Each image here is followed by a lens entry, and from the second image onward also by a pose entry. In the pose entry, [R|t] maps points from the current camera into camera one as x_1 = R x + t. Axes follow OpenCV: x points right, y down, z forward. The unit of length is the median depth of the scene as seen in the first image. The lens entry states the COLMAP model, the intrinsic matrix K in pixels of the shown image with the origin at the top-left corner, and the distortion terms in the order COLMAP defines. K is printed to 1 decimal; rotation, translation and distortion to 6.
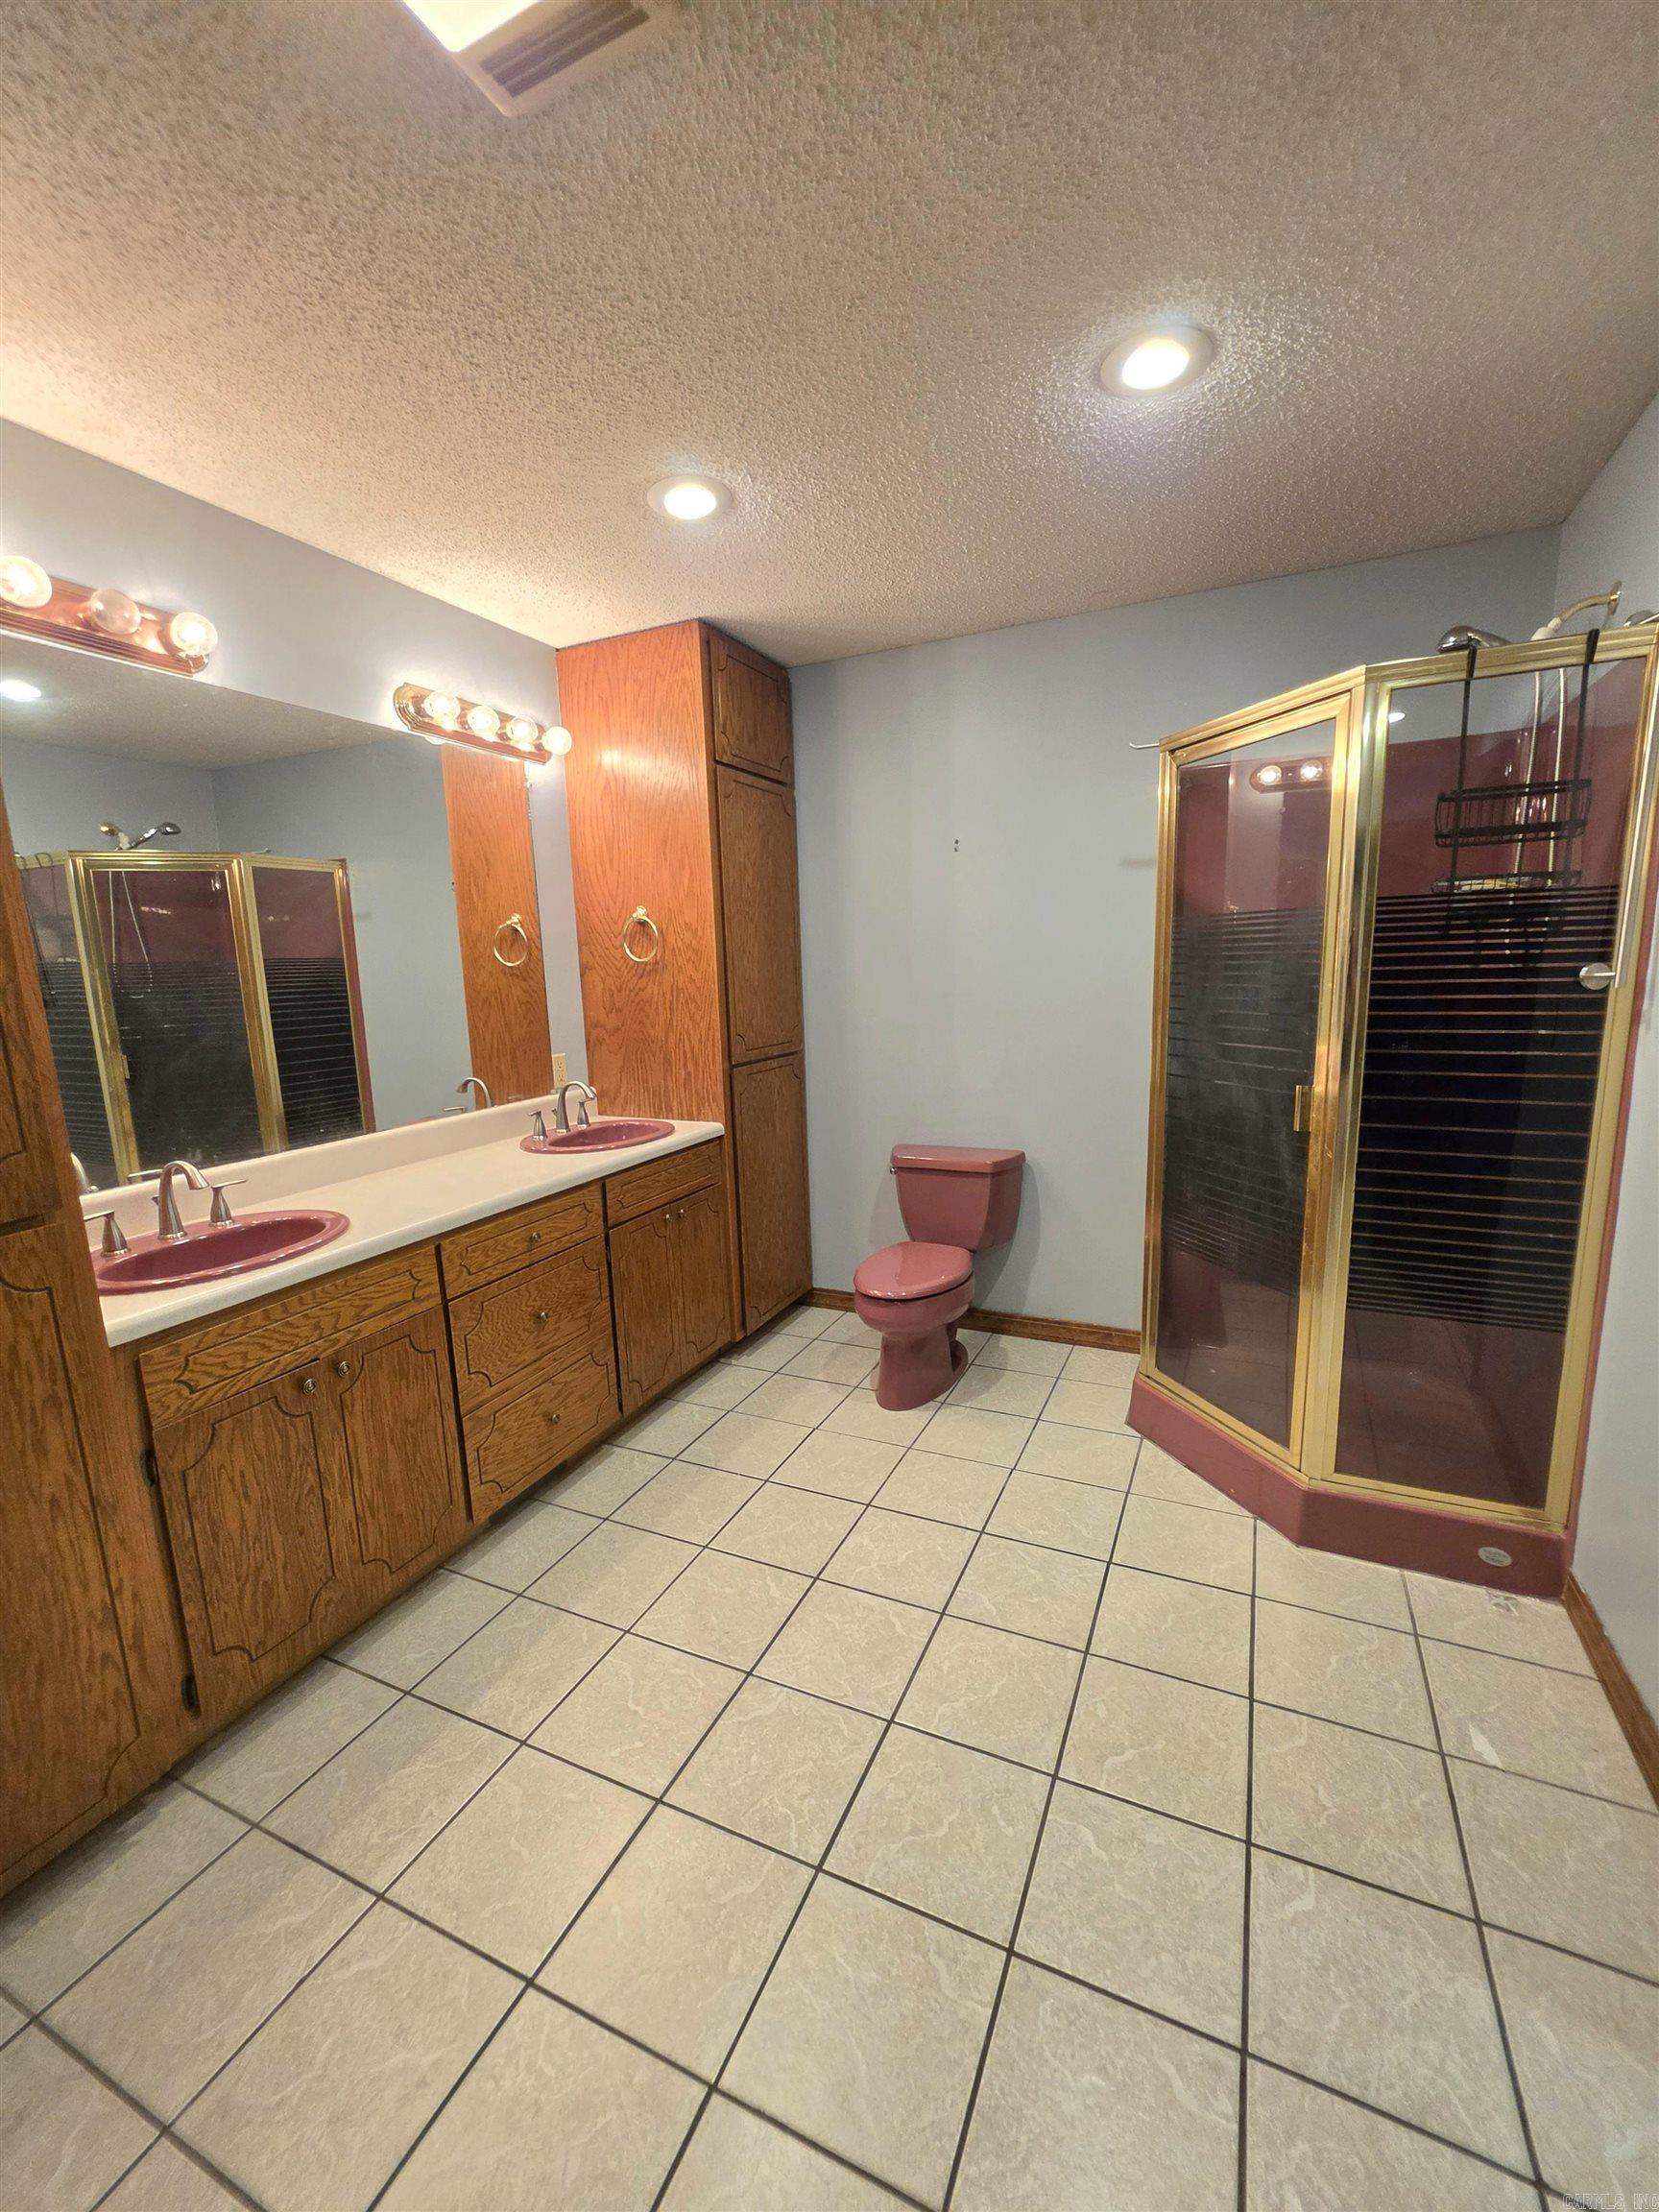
lens RADIAL K [[901.7, 0, 838.6], [0, 901.7, 1099.7], [0, 0, 1]] dist [-0.000291, -0.000154]
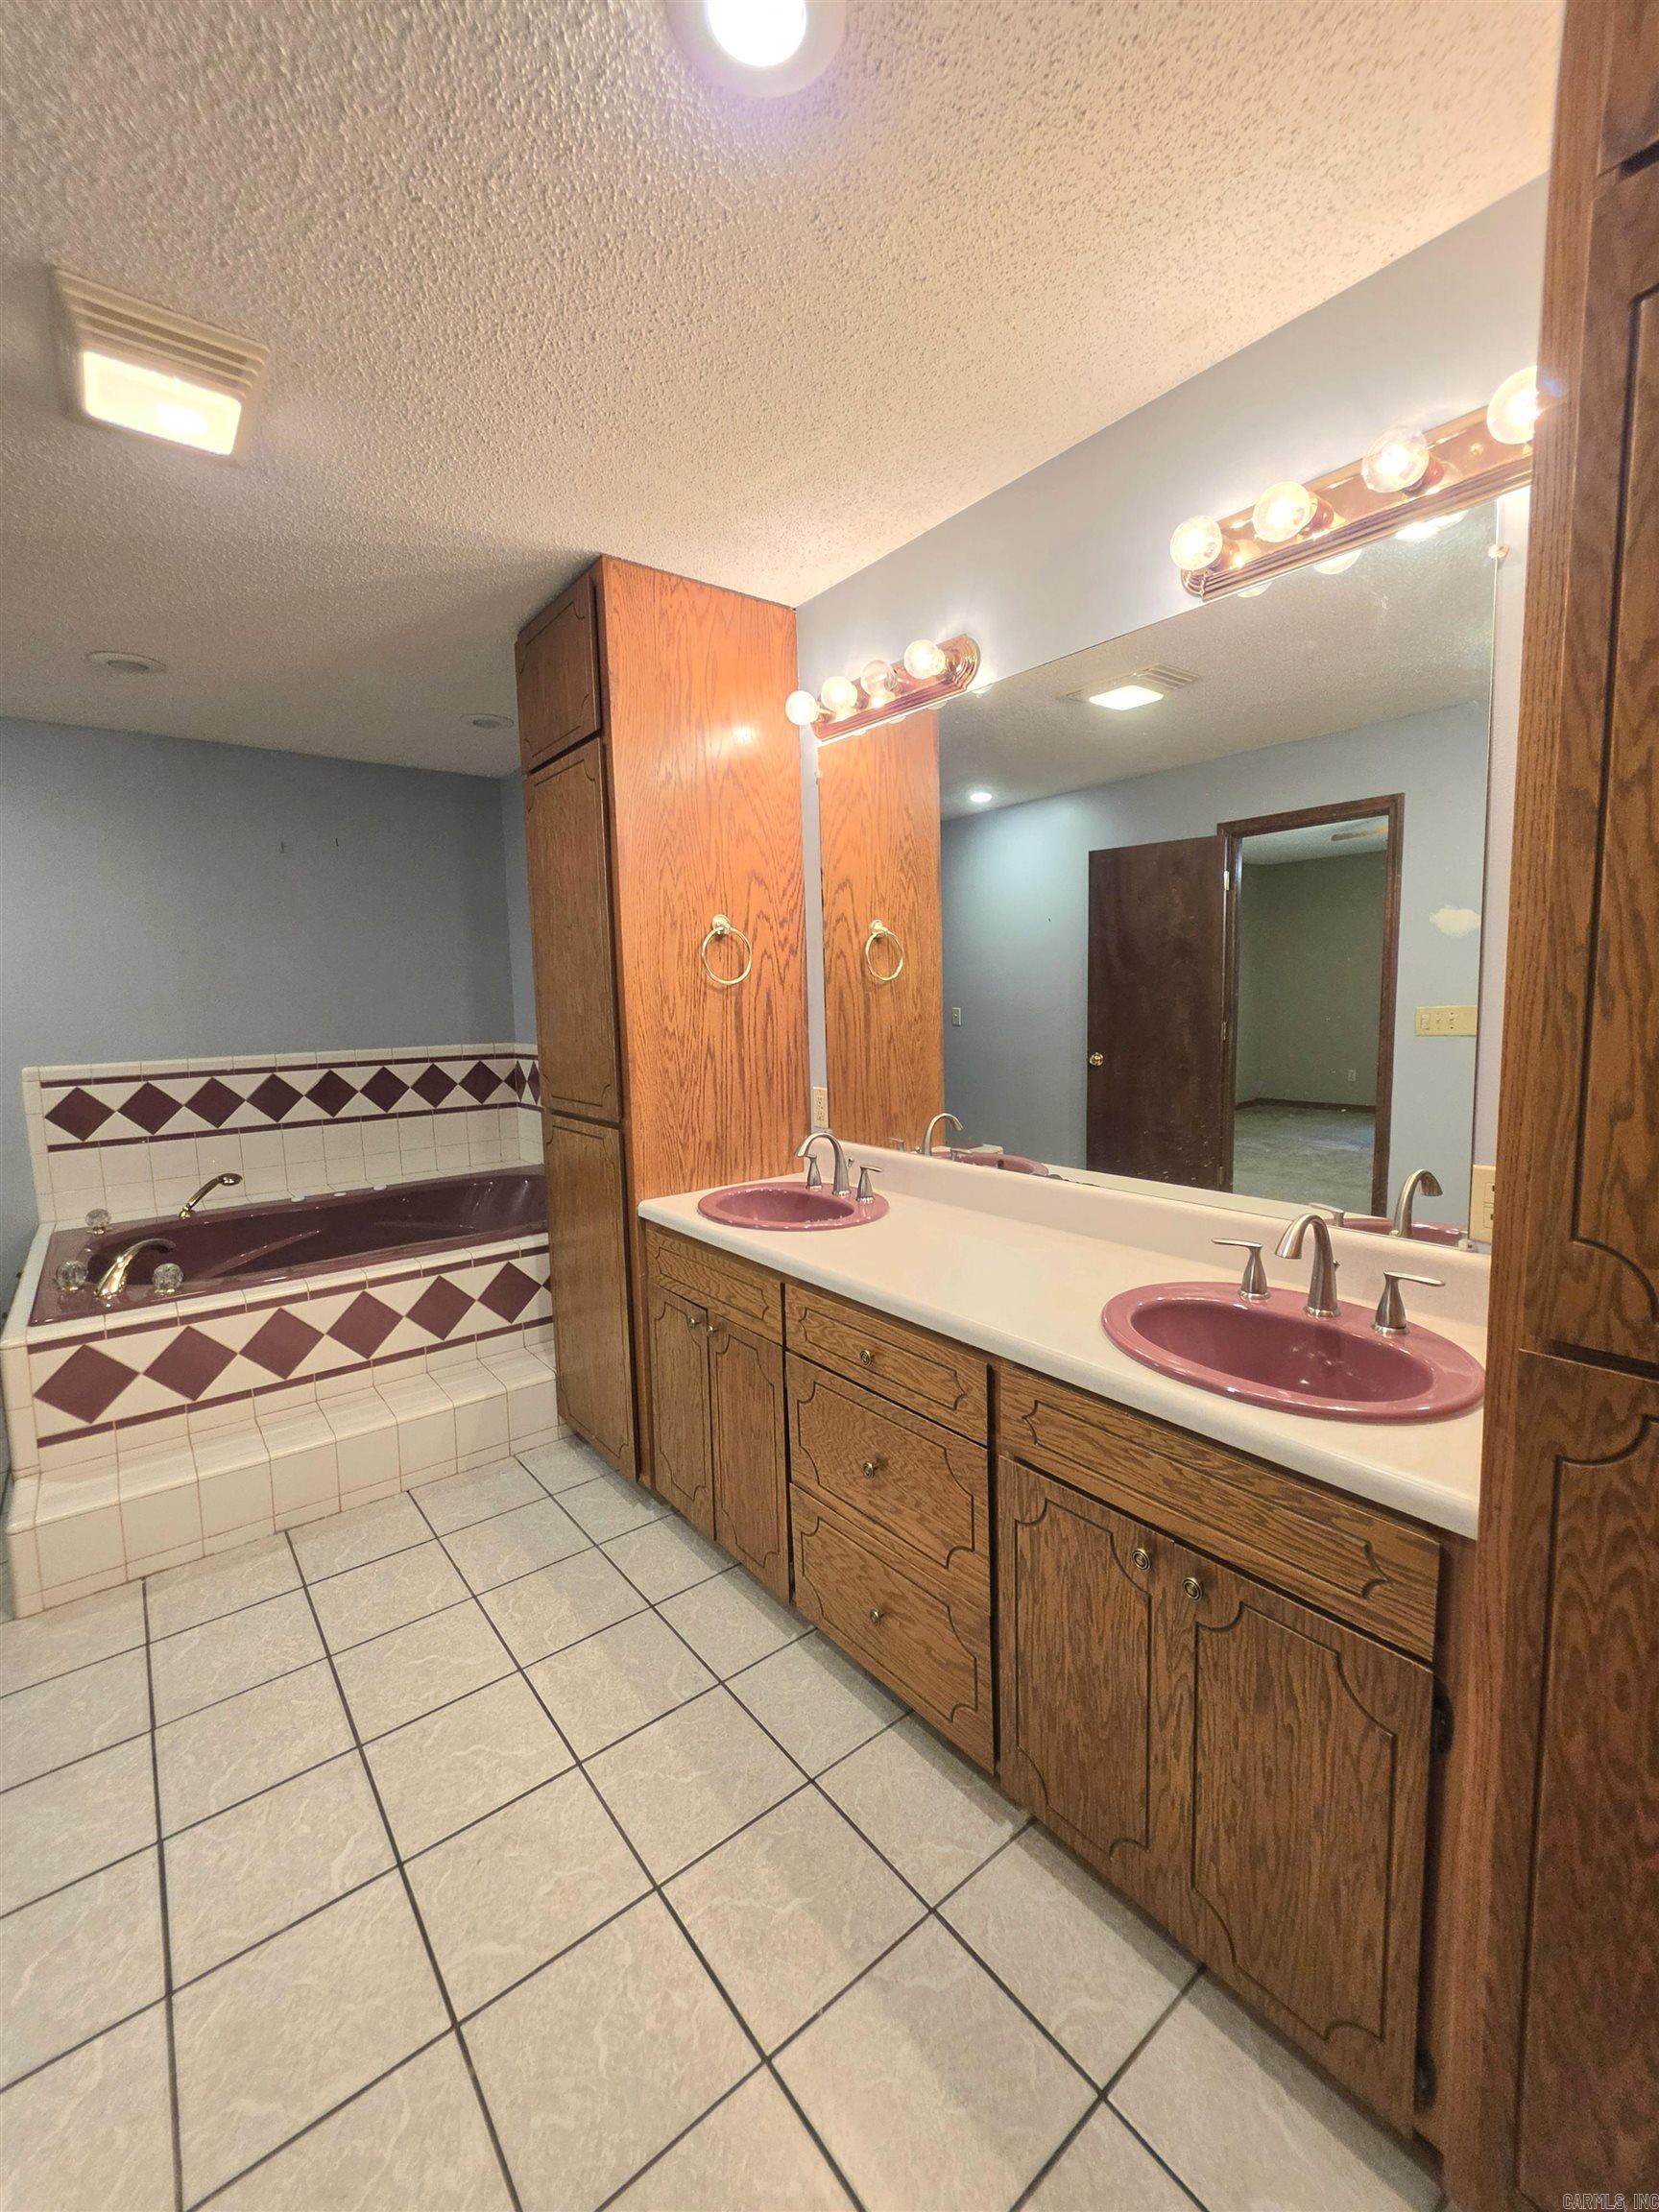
lens RADIAL K [[901.7, 0, 838.6], [0, 901.7, 1099.7], [0, 0, 1]] dist [-0.000291, -0.000154]
pose [[-0.443758, 0.135925, -0.885778, 0.303357], [-0.109969, 0.972700, 0.204356, -0.204986], [0.889374, 0.188093, -0.416696, 1.328687]]
